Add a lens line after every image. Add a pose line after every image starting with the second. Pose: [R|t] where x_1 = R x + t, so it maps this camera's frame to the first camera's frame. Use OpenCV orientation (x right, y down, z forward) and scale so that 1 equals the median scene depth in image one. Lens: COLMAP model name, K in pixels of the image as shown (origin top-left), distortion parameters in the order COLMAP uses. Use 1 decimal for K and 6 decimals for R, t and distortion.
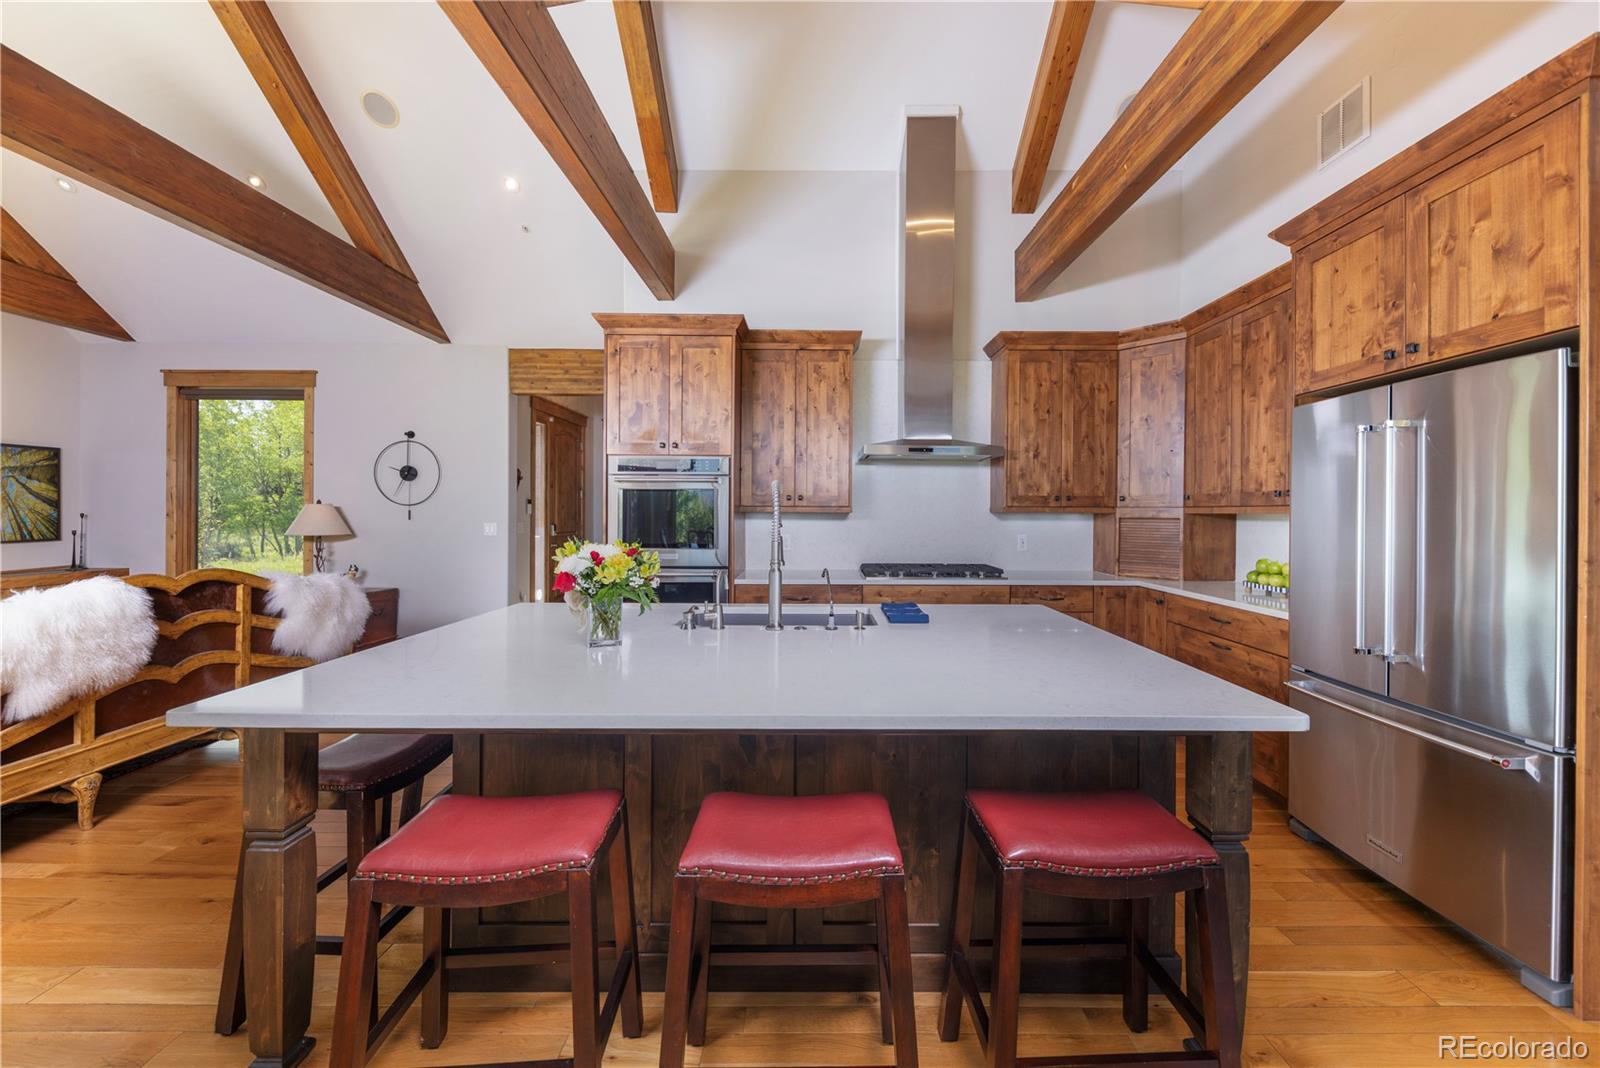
lens RADIAL K [[585.3, 0, 808.5], [0, 585.3, 514.3], [0, 0, 1]] dist [0.010033, -0.006969]
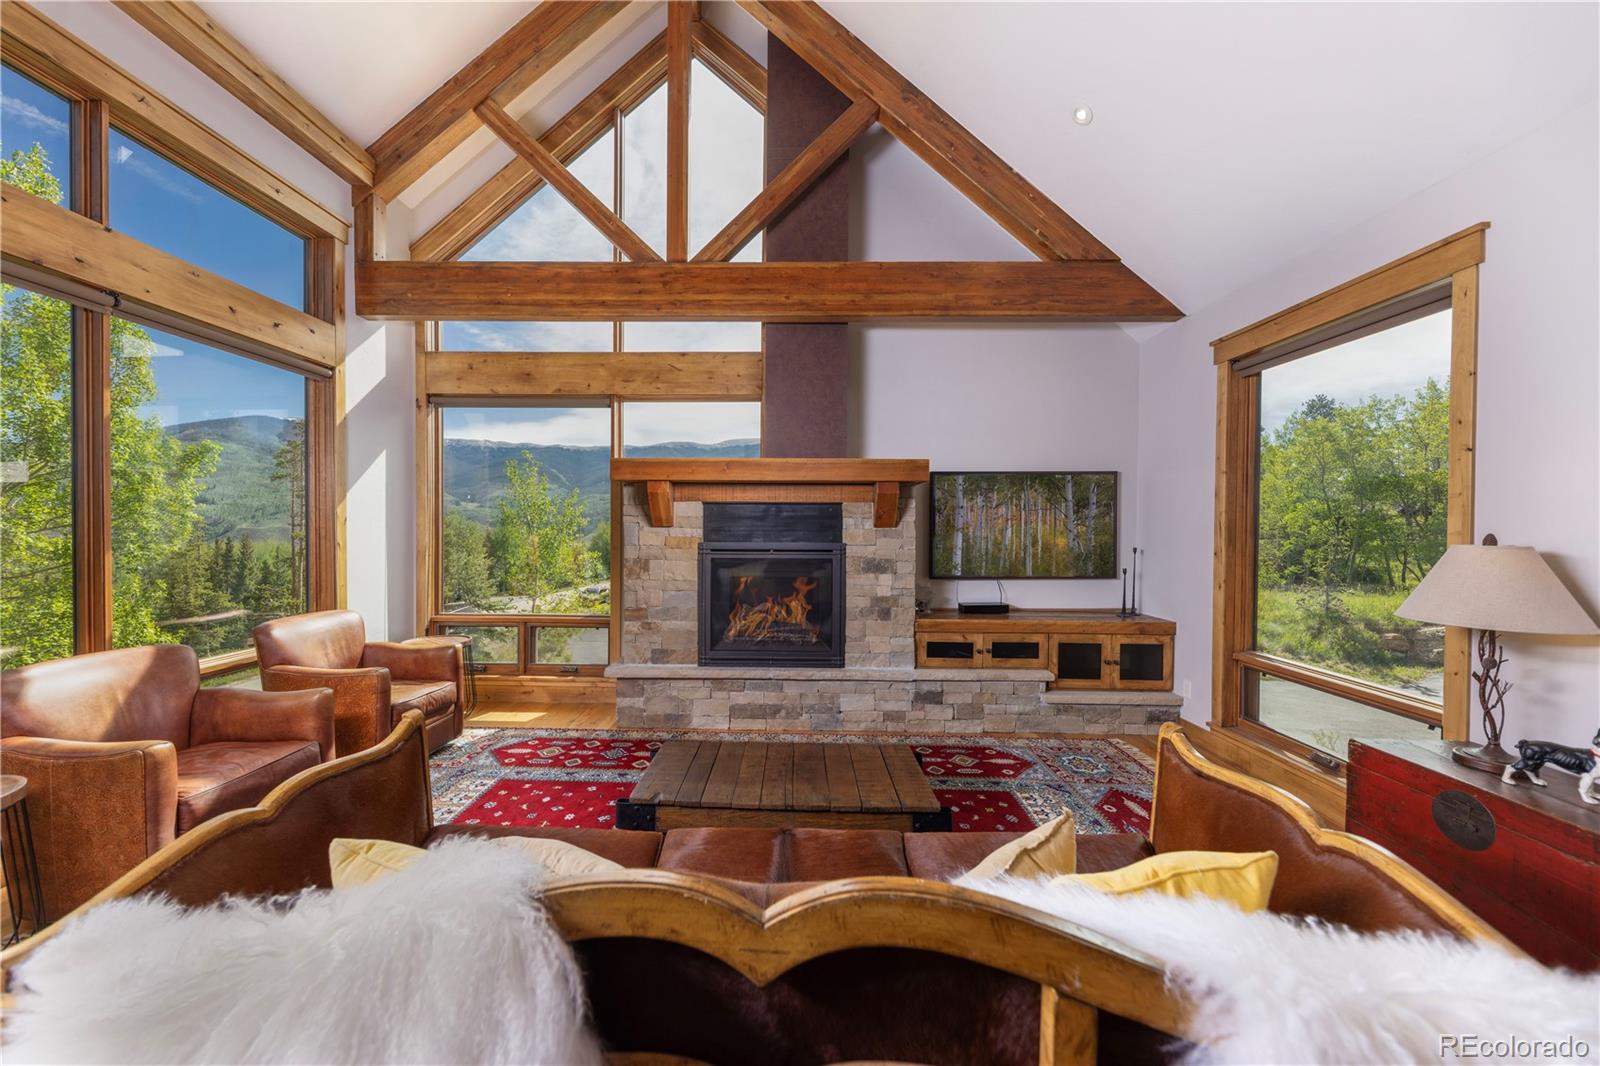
lens RADIAL K [[558.1, 0, 804.6], [0, 558.1, 529.0], [0, 0, 1]] dist [-0.000392, -0.000065]
pose [[-0.004948, 0.001593, -0.999986, -0.442144], [-0.013082, 0.999913, 0.001657, -0.022369], [0.999902, 0.013090, -0.004926, 0.523822]]
